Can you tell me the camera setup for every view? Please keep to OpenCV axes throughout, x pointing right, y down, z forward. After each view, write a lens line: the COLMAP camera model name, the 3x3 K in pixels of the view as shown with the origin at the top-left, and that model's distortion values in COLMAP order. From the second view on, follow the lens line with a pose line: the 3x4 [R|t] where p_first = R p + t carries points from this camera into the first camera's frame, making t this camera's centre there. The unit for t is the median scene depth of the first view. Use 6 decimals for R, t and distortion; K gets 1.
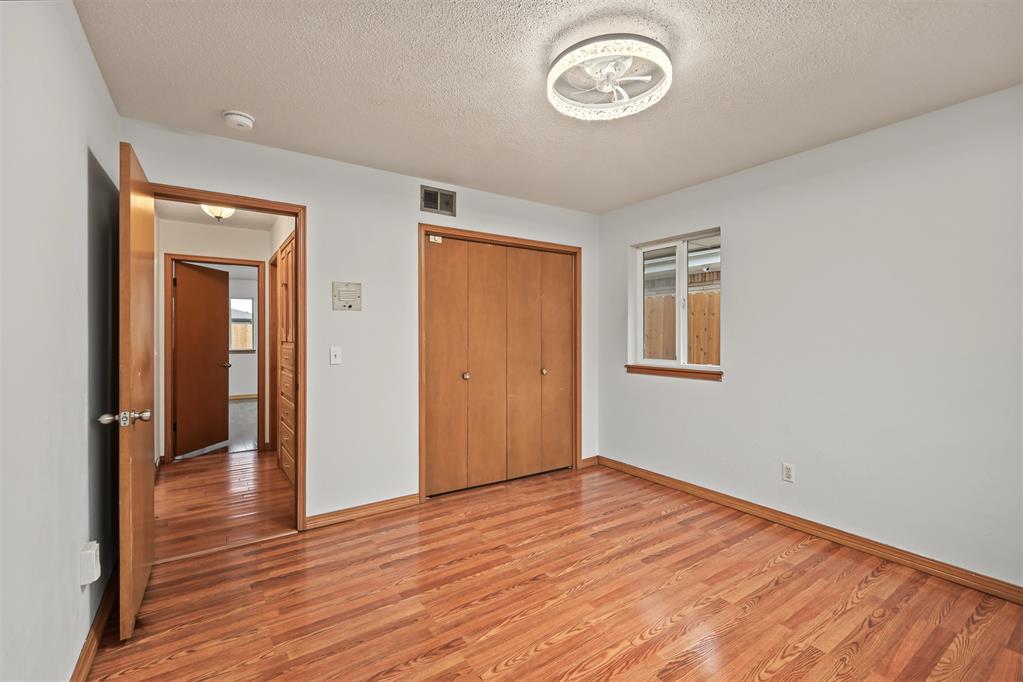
lens RADIAL K [[453.2, 0, 513.4], [0, 453.2, 336.7], [0, 0, 1]] dist [0.003735, -0.000207]
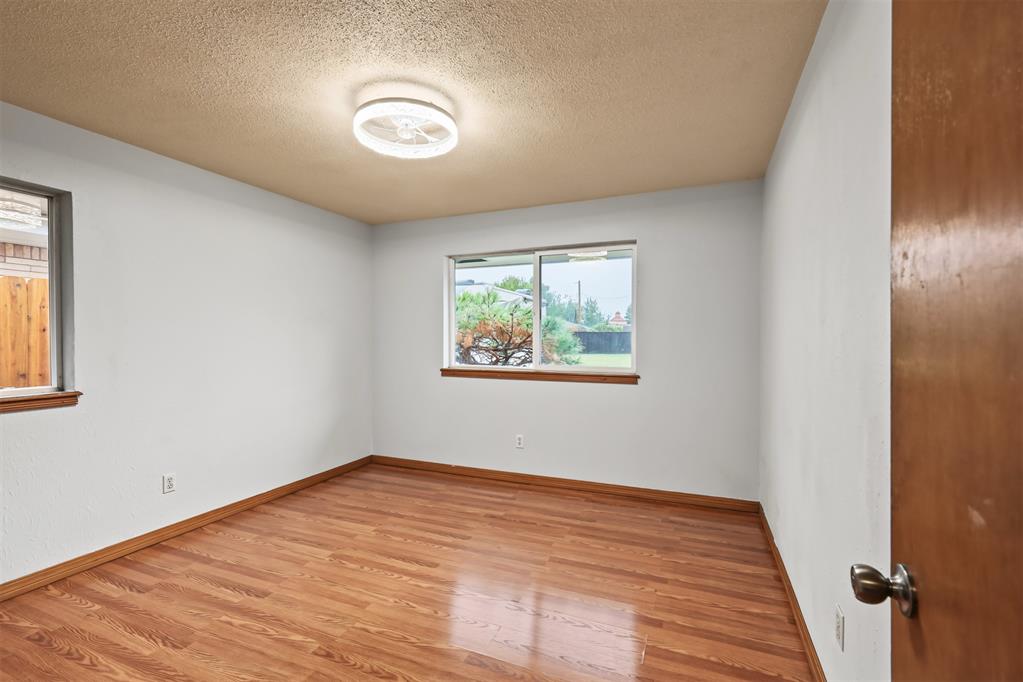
lens RADIAL K [[453.2, 0, 512.8], [0, 453.2, 341.0], [0, 0, 1]] dist [0.003735, -0.000207]
pose [[-0.546257, -0.001934, 0.837615, -0.715985], [0.009152, 0.999924, 0.008278, -0.008082], [-0.837568, 0.012188, -0.546198, 1.061843]]
